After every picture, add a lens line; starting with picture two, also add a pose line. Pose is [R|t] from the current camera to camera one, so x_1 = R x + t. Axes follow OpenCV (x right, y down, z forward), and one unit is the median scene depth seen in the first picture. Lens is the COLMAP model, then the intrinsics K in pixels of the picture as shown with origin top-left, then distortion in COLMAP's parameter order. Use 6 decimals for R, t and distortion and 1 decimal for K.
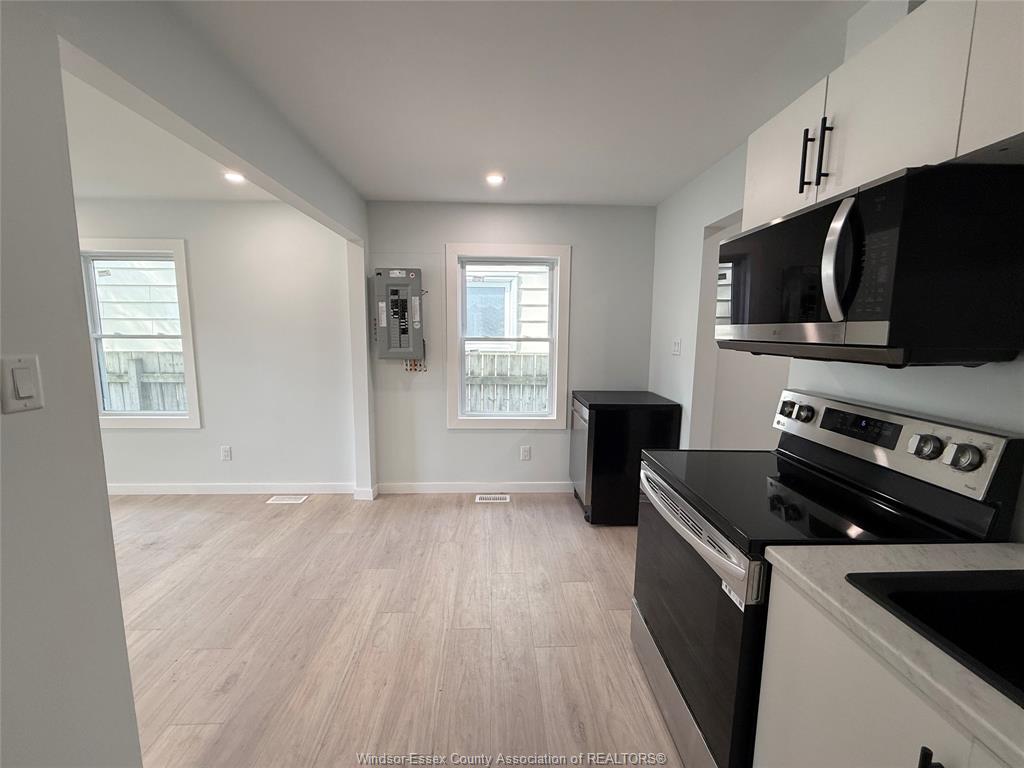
lens RADIAL K [[407.7, 0, 508.9], [0, 407.7, 383.8], [0, 0, 1]] dist [0.000156, -0.000188]
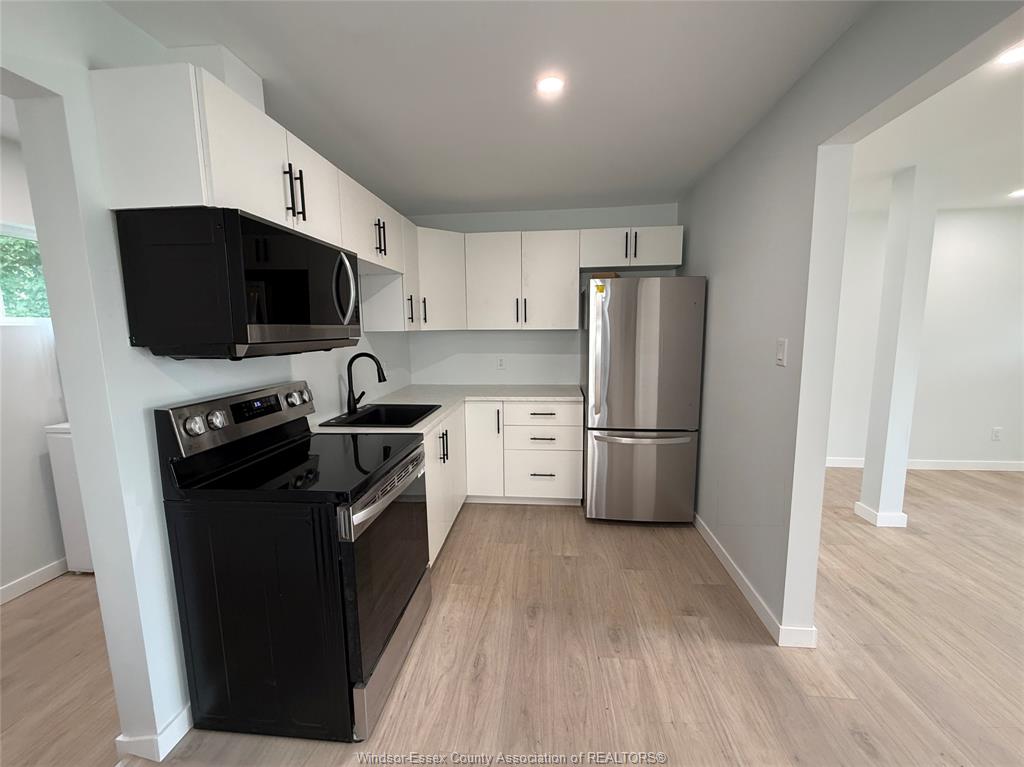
lens RADIAL K [[414.7, 0, 508.6], [0, 414.7, 383.1], [0, 0, 1]] dist [-0.000427, 0.000046]
pose [[-0.990396, -0.010593, 0.137855, -0.050658], [0.025973, 0.965056, 0.260753, -0.180503], [-0.135800, 0.261829, -0.955512, 1.352942]]
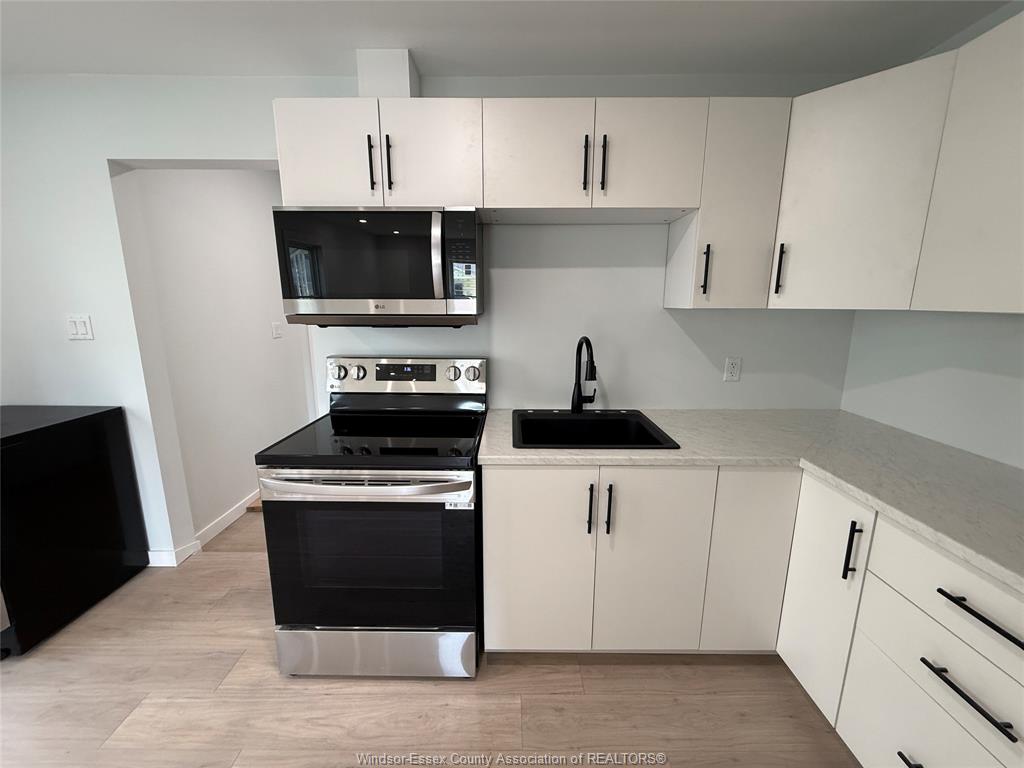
lens RADIAL K [[416.5, 0, 511.6], [0, 416.5, 383.1], [0, 0, 1]] dist [-0.001056, -0.000162]
pose [[0.039856, -0.199355, 0.979116, -0.358500], [0.129263, 0.972690, 0.192785, -0.058243], [-0.990809, 0.118880, 0.064537, 0.354977]]
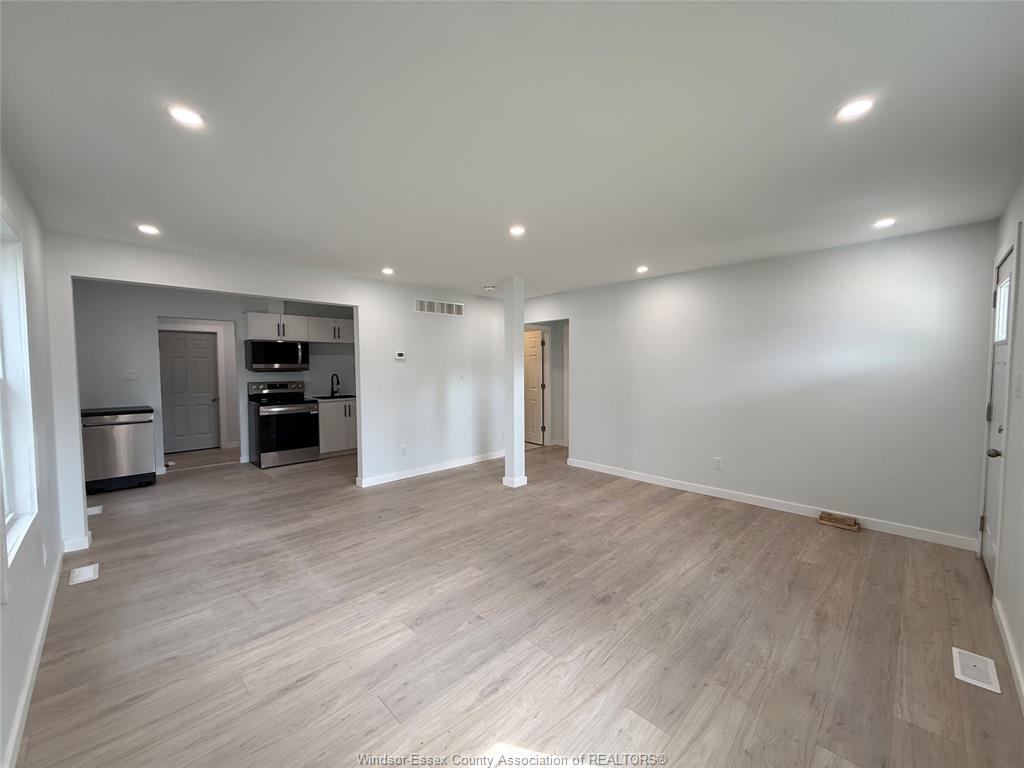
lens RADIAL K [[407.7, 0, 508.9], [0, 407.7, 383.8], [0, 0, 1]] dist [0.000156, -0.000188]
pose [[-0.677595, -0.035326, 0.734586, -2.748872], [0.098166, 0.985563, 0.137946, -0.194272], [-0.728854, 0.165583, -0.664345, 1.387860]]
